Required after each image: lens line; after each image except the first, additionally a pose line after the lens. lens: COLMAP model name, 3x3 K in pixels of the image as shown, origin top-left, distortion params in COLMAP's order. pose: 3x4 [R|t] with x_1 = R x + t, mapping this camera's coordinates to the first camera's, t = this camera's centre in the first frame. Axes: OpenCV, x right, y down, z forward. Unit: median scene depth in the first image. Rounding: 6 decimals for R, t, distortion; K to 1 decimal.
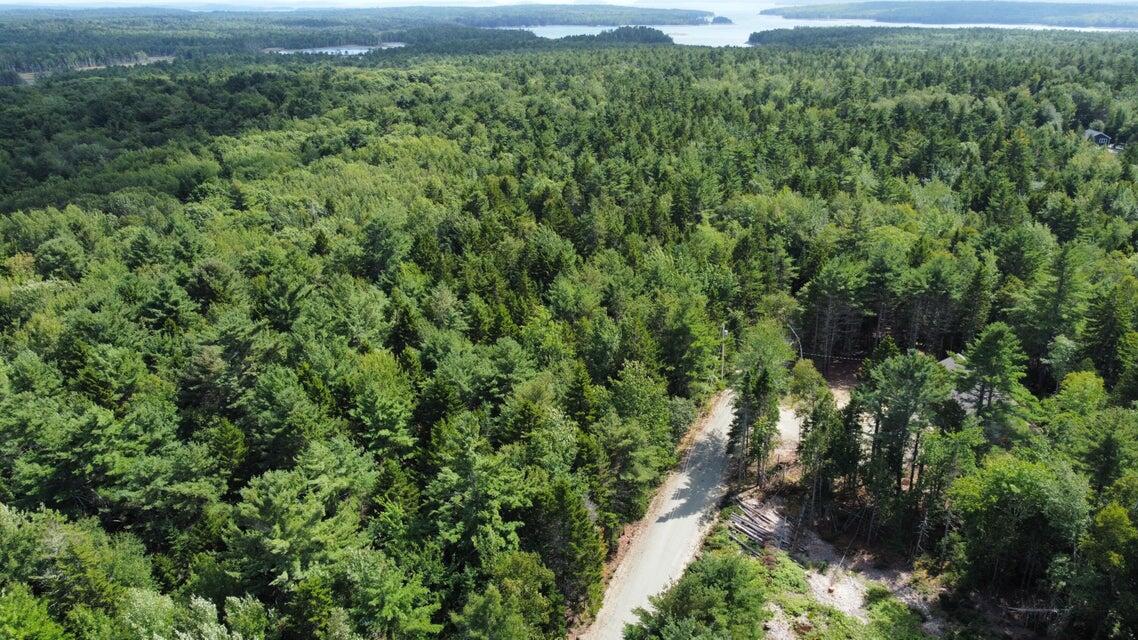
lens RADIAL K [[865.2, 0, 568.0], [0, 865.2, 321.9], [0, 0, 1]] dist [-0.008483, 0.000922]
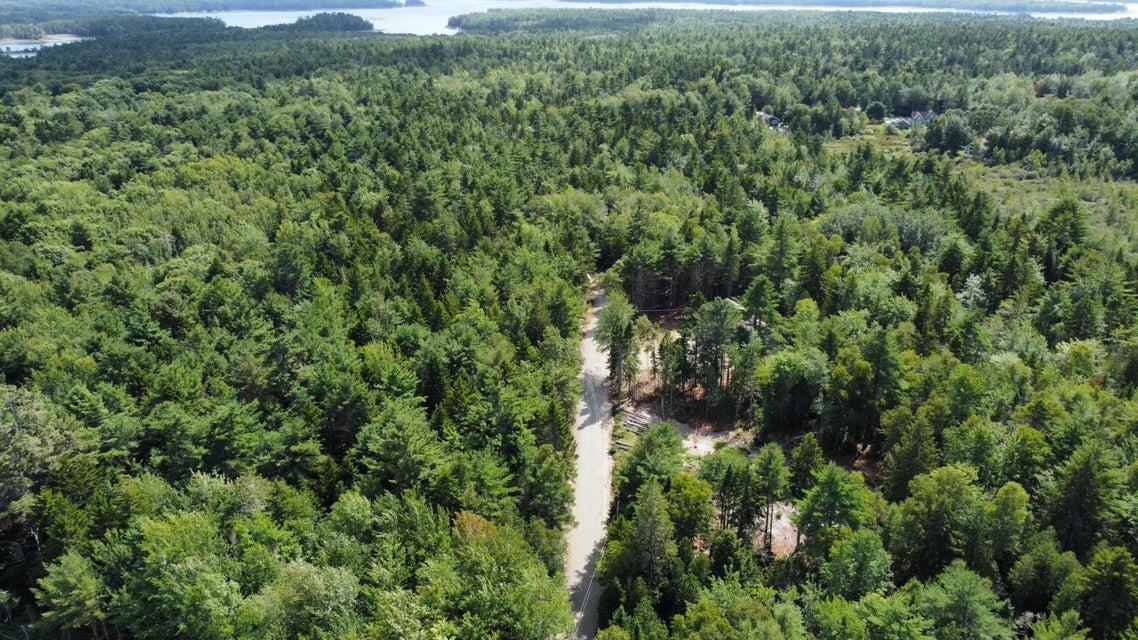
lens RADIAL K [[861.0, 0, 569.5], [0, 861.0, 317.7], [0, 0, 1]] dist [-0.003713, -0.001908]
pose [[0.943058, -0.124293, 0.308534, -0.137536], [0.118563, 0.992245, 0.037330, -0.008878], [-0.310781, 0.001376, 0.950481, -0.169363]]
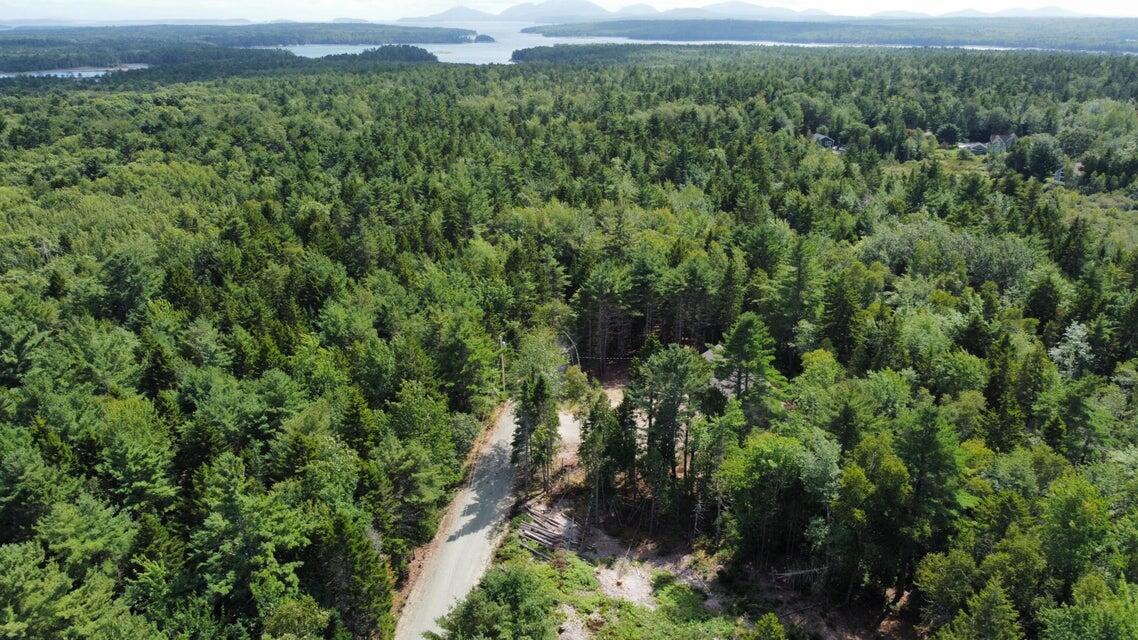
lens RADIAL K [[865.2, 0, 568.0], [0, 865.2, 321.9], [0, 0, 1]] dist [-0.008483, 0.000922]
pose [[0.966982, -0.081863, 0.241340, 0.007089], [0.086456, 0.996219, -0.008488, 0.000909], [-0.239733, 0.029073, 0.970403, 0.000723]]
